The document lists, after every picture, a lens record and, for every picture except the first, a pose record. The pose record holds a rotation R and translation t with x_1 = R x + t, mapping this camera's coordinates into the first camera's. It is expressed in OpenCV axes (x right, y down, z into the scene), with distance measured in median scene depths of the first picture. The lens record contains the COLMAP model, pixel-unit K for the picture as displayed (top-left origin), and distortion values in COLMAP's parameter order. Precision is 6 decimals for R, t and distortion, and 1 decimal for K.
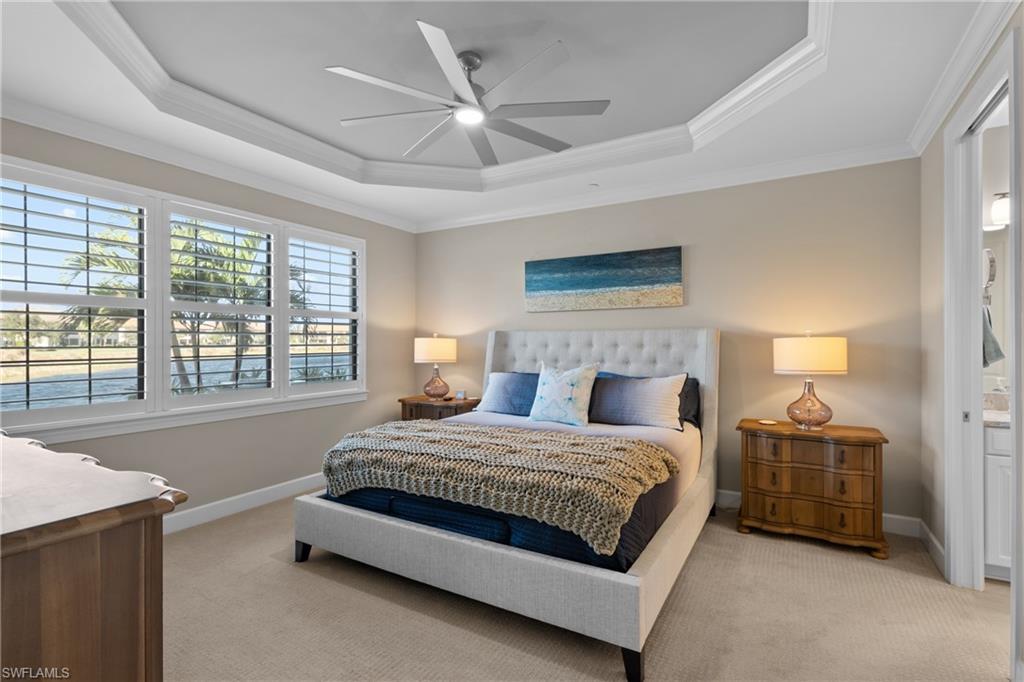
lens RADIAL K [[477.1, 0, 511.3], [0, 477.1, 345.0], [0, 0, 1]] dist [0.000934, 0.002181]
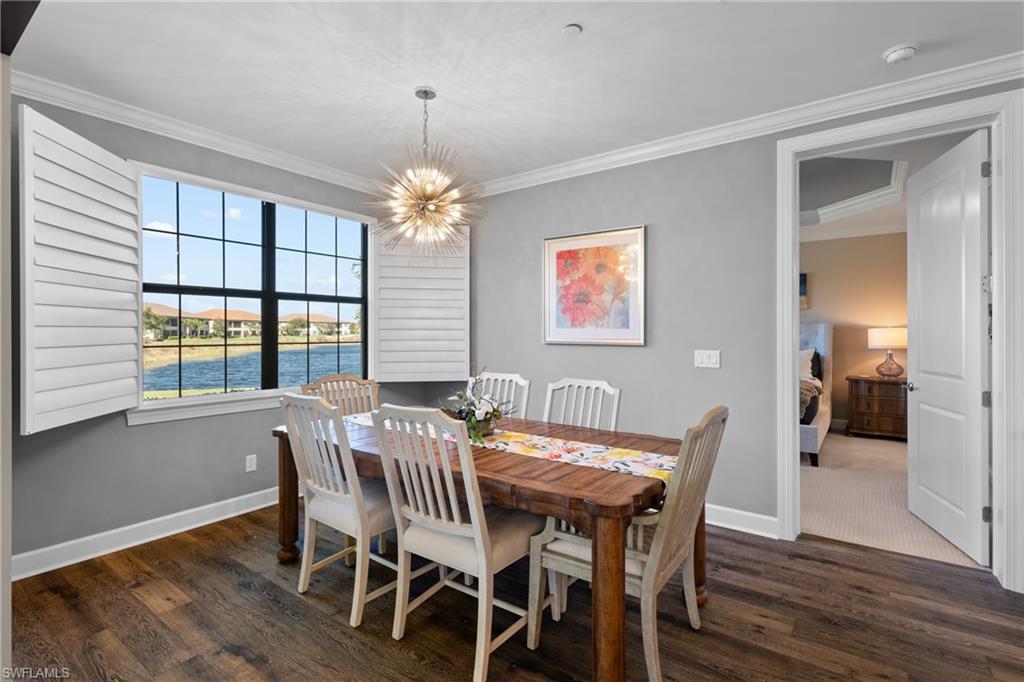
lens RADIAL K [[477.1, 0, 514.0], [0, 477.1, 338.3], [0, 0, 1]] dist [0.000934, 0.002181]
pose [[0.994045, -0.001309, -0.108959, -0.540837], [0.002005, 0.999978, 0.006273, 0.007102], [0.108949, -0.006454, 0.994026, -0.868321]]
